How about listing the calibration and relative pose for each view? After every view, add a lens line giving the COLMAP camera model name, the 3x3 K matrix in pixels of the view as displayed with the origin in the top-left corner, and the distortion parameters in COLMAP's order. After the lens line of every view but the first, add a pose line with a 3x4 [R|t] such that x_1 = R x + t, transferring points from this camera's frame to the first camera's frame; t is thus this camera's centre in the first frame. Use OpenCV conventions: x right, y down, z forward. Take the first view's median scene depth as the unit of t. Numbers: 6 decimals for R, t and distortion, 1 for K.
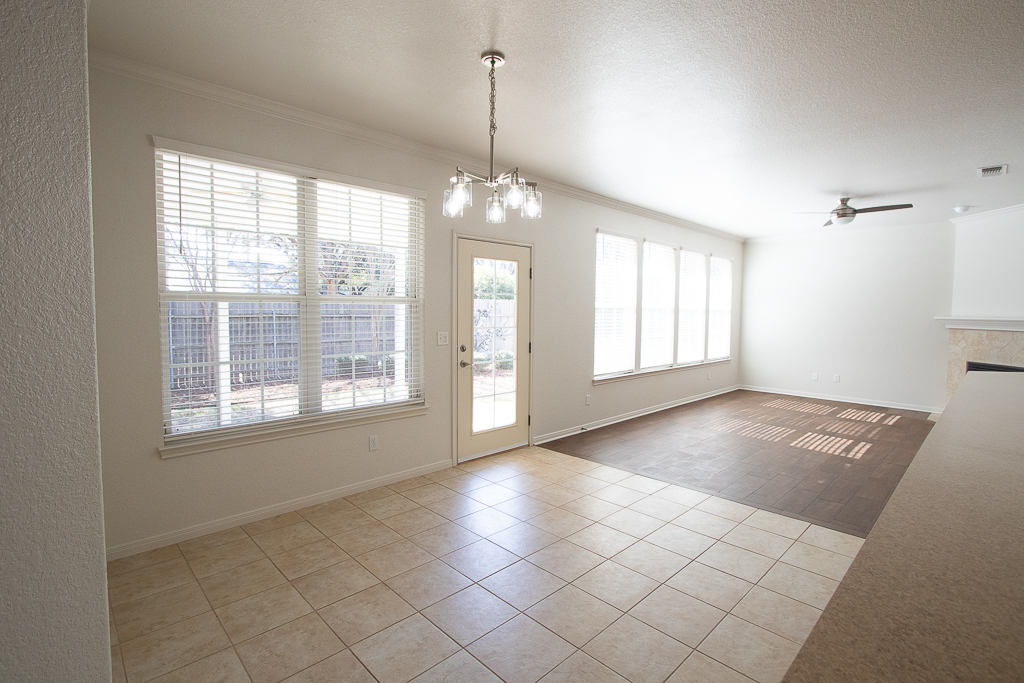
lens RADIAL K [[491.5, 0, 531.8], [0, 491.5, 334.9], [0, 0, 1]] dist [-0.000791, 0.000712]
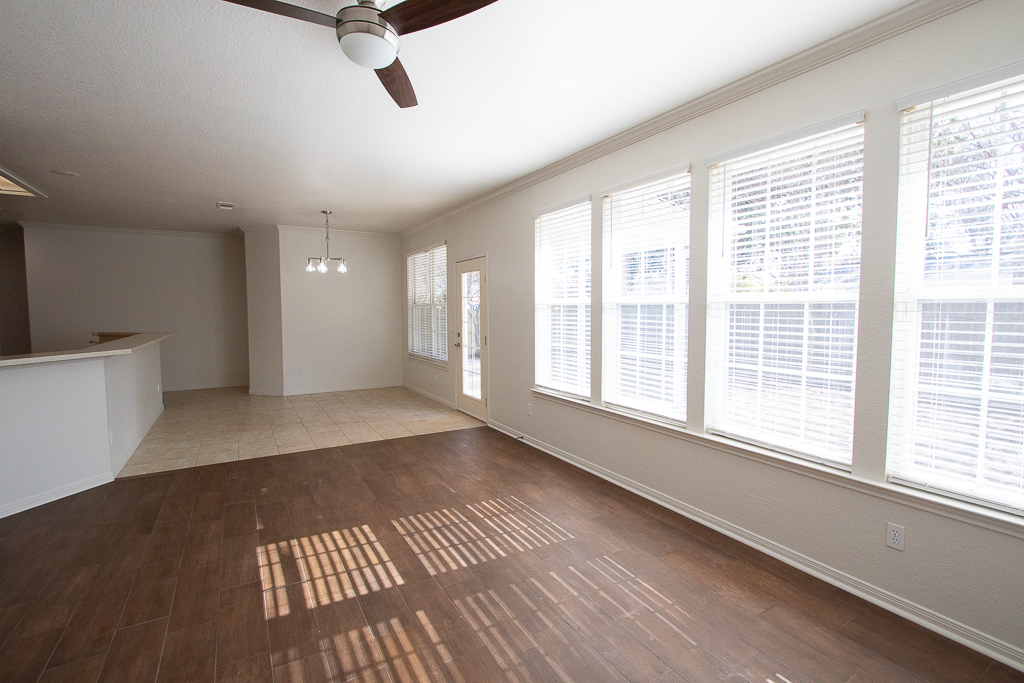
lens RADIAL K [[474.0, 0, 528.3], [0, 474.0, 336.6], [0, 0, 1]] dist [-0.002073, 0.010022]
pose [[-0.247705, 0.049860, -0.967552, 0.920599], [-0.049732, 0.996704, 0.064095, -0.053250], [0.967558, 0.063995, -0.244409, 1.174638]]
